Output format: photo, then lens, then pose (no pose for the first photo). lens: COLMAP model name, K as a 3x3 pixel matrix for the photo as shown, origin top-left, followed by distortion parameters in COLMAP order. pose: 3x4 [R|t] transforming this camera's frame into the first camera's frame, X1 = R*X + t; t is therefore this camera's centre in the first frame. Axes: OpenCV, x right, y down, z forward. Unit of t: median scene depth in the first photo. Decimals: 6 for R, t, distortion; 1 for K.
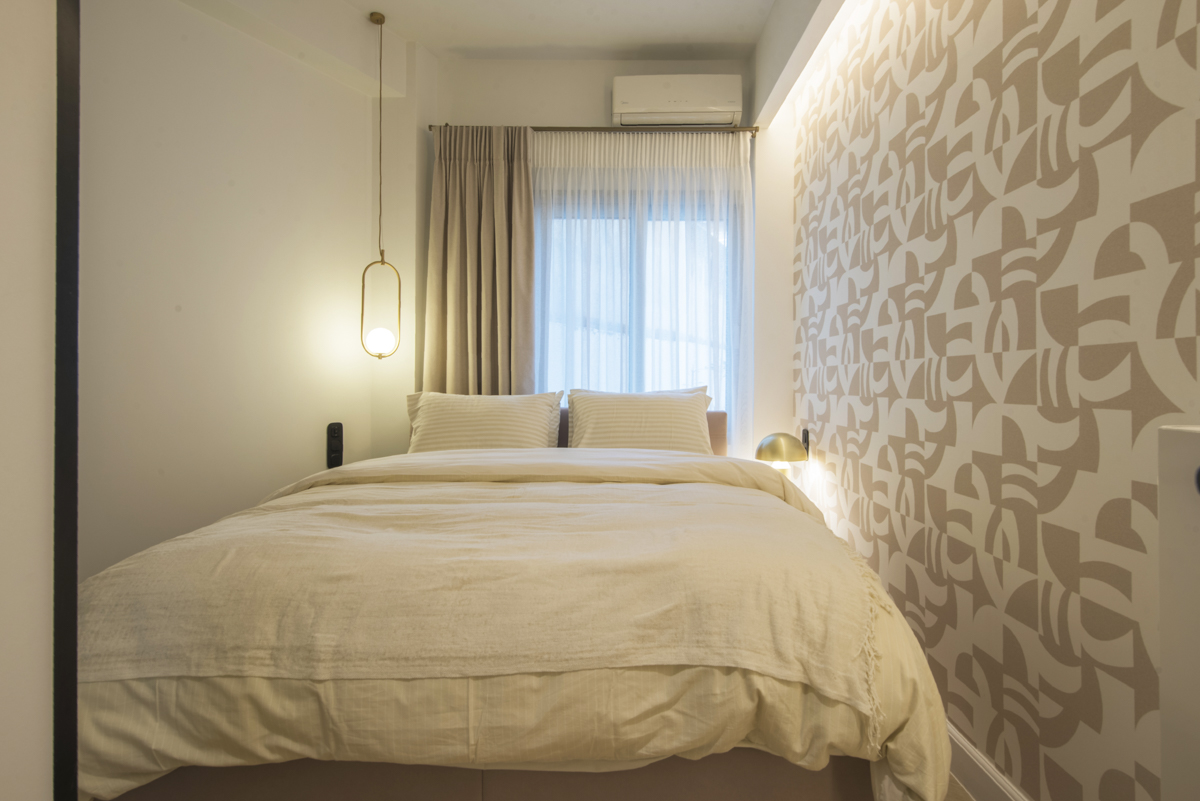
lens RADIAL K [[662.2, 0, 595.6], [0, 662.2, 384.3], [0, 0, 1]] dist [0.000949, -0.000307]
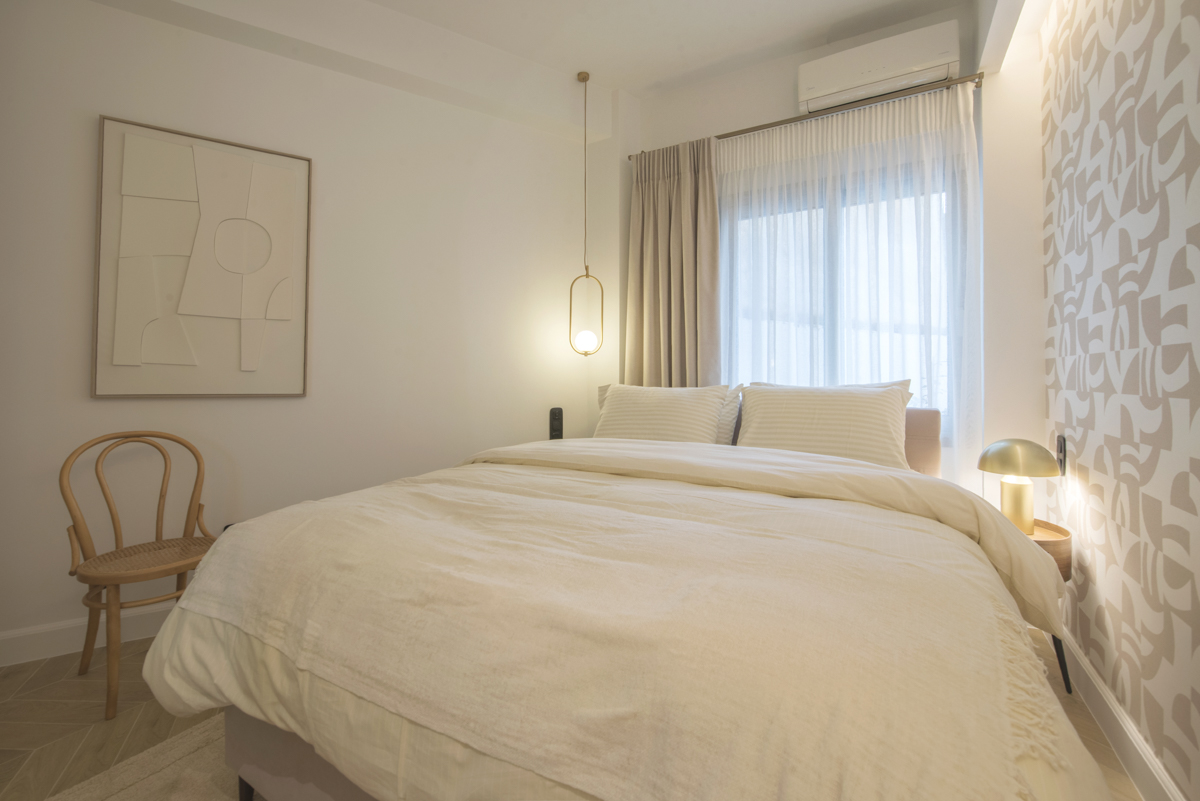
lens RADIAL K [[510.6, 0, 557.7], [0, 510.6, 371.9], [0, 0, 1]] dist [-0.011909, -0.000937]
pose [[0.859697, -0.003392, -0.510794, 0.116470], [-0.002234, 0.999943, -0.010400, 0.000135], [0.510800, 0.010082, 0.859640, 0.194043]]
